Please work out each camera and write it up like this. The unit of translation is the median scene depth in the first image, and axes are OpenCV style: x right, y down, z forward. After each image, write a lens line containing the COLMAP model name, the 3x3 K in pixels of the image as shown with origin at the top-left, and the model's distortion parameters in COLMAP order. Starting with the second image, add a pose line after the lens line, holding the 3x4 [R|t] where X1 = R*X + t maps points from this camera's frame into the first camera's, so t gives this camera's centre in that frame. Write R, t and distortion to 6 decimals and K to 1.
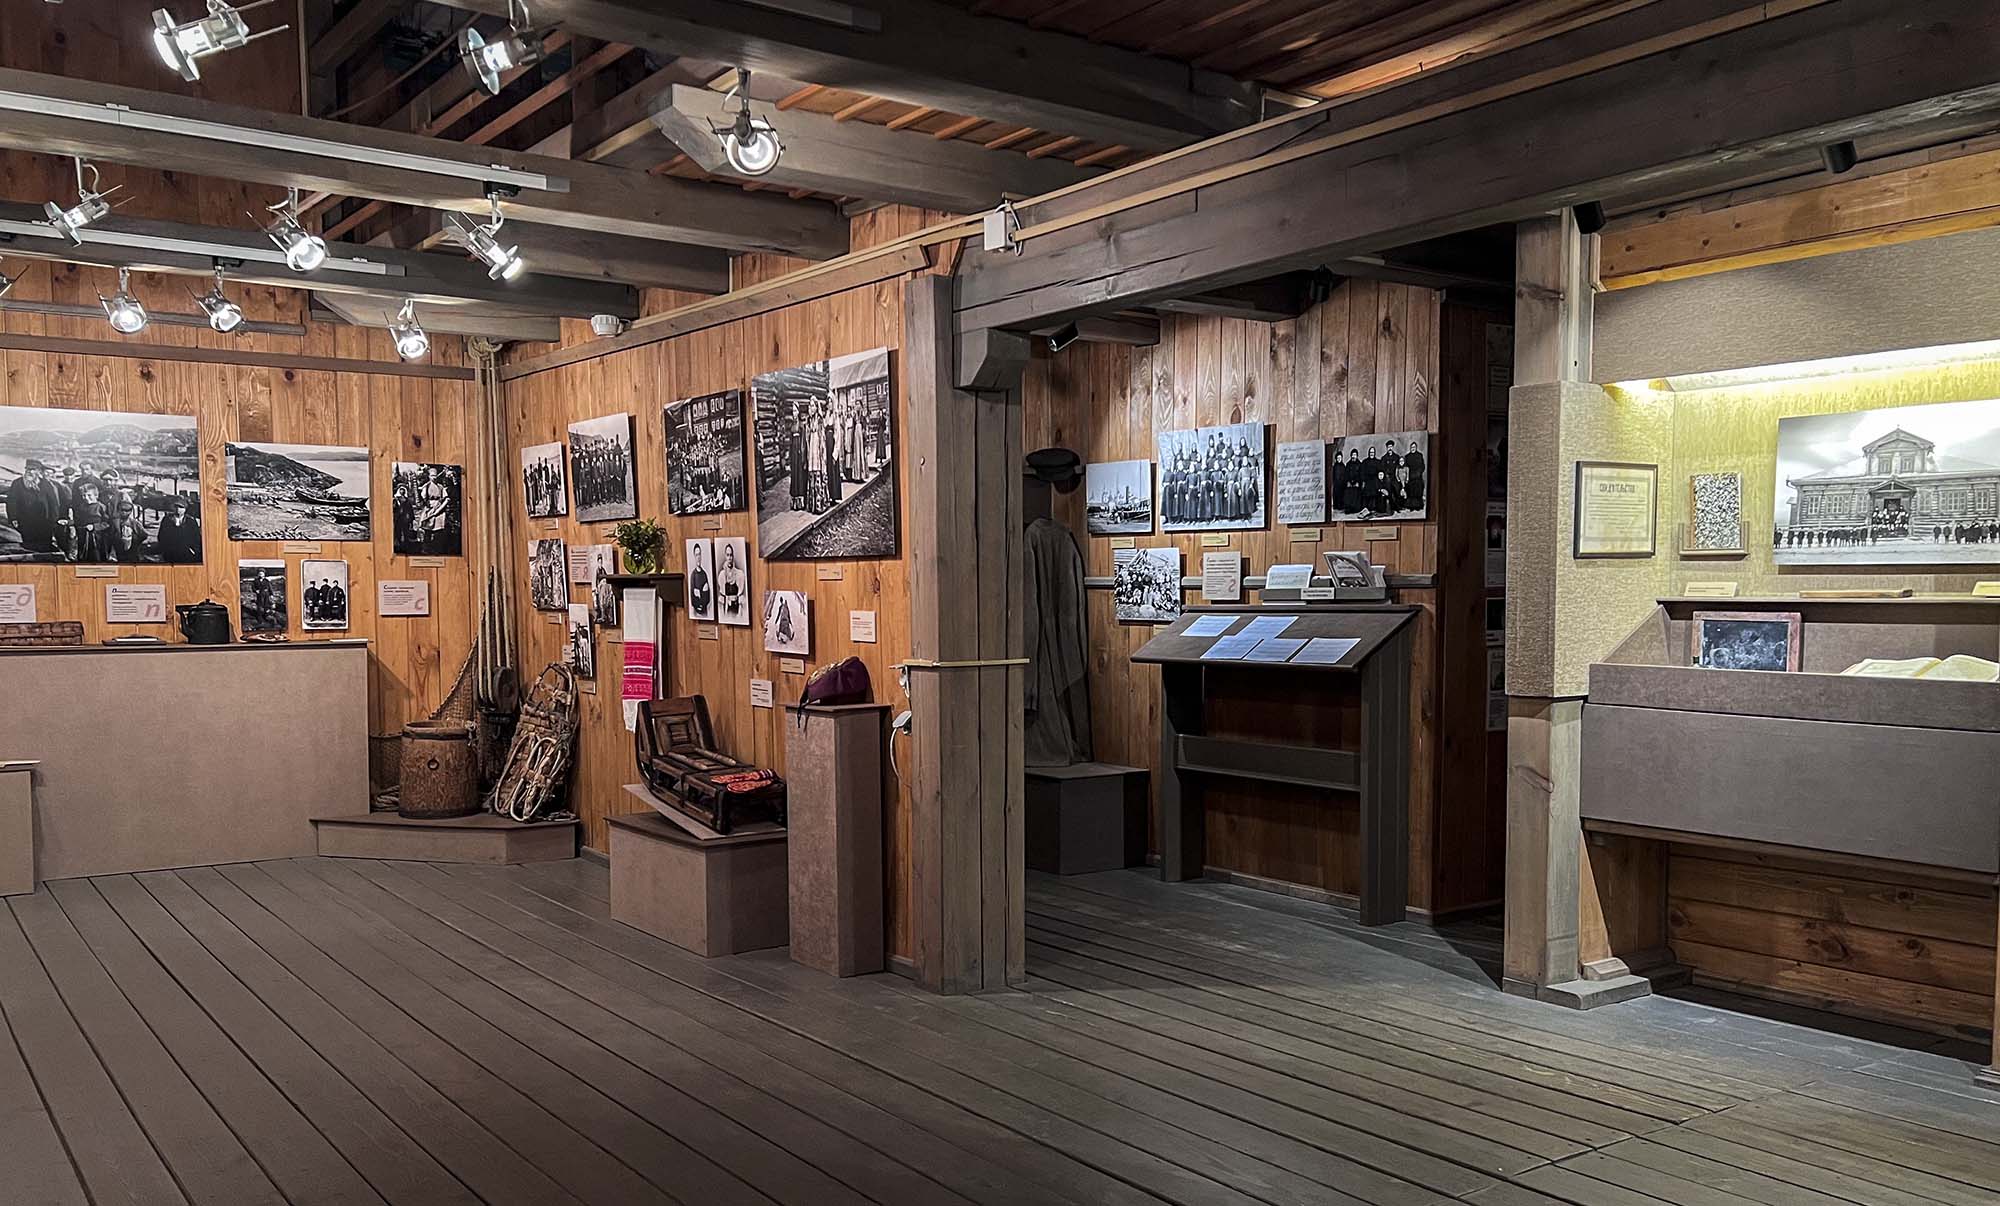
lens RADIAL K [[1593.6, 0, 1000.0], [0, 1593.6, 603.0], [0, 0, 1]] dist [0.214282, -0.000216]
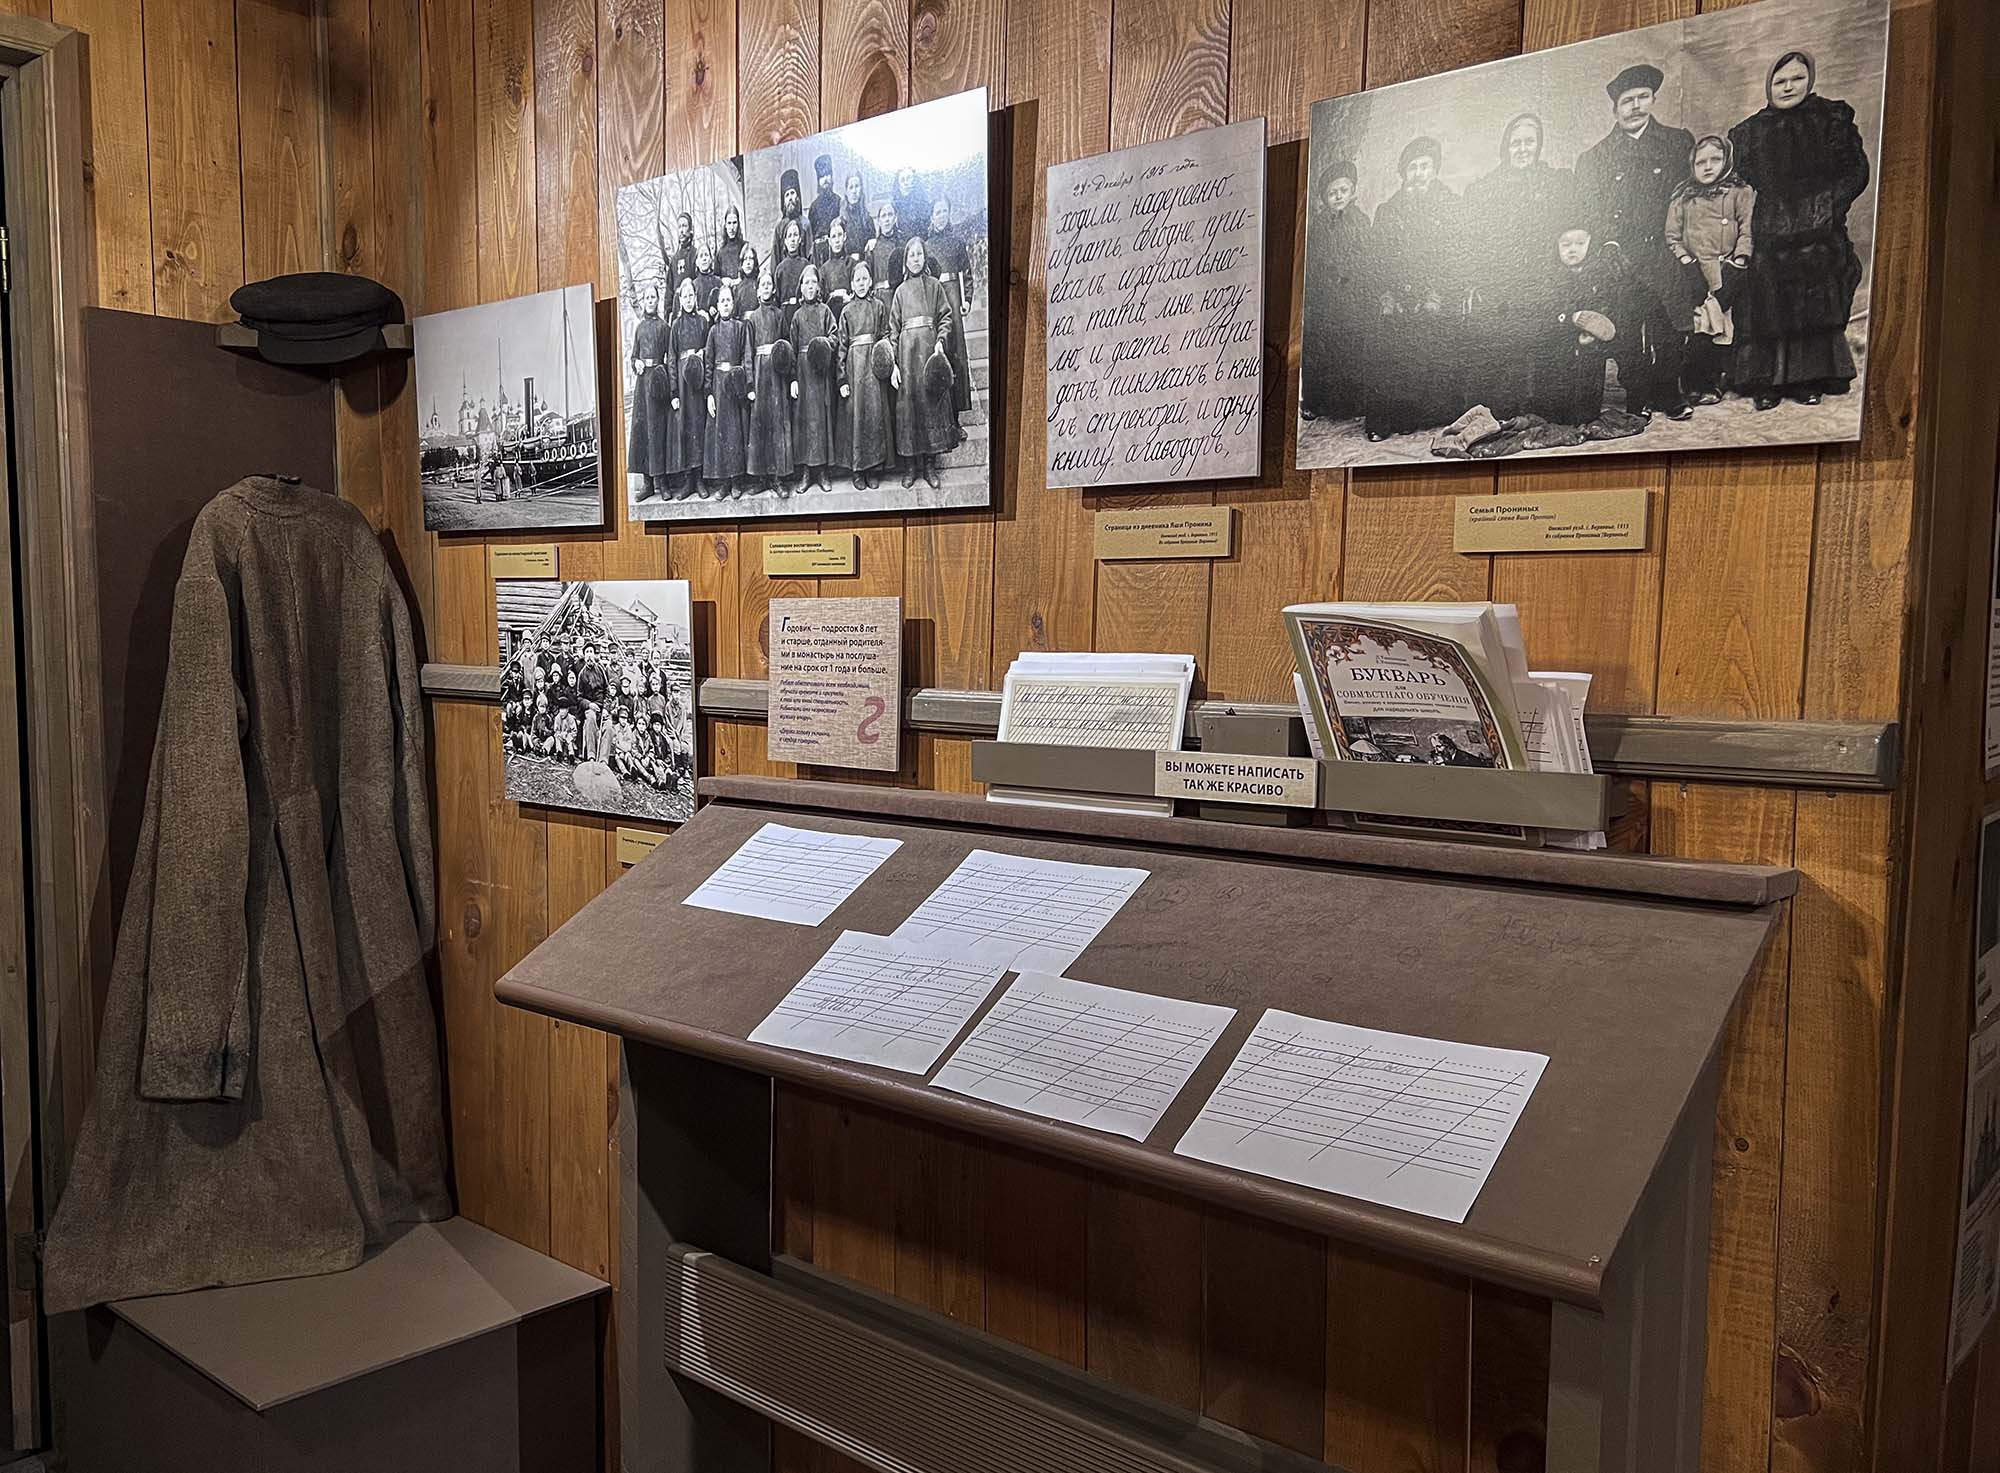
lens RADIAL K [[1567.3, 0, 1000.0], [0, 1567.3, 736.5], [0, 0, 1]] dist [0.056042, -0.001182]
pose [[0.970011, -0.015955, 0.242538, 0.098443], [0.000187, 0.997892, 0.064898, -0.024790], [-0.243063, -0.062907, 0.967969, 0.714413]]
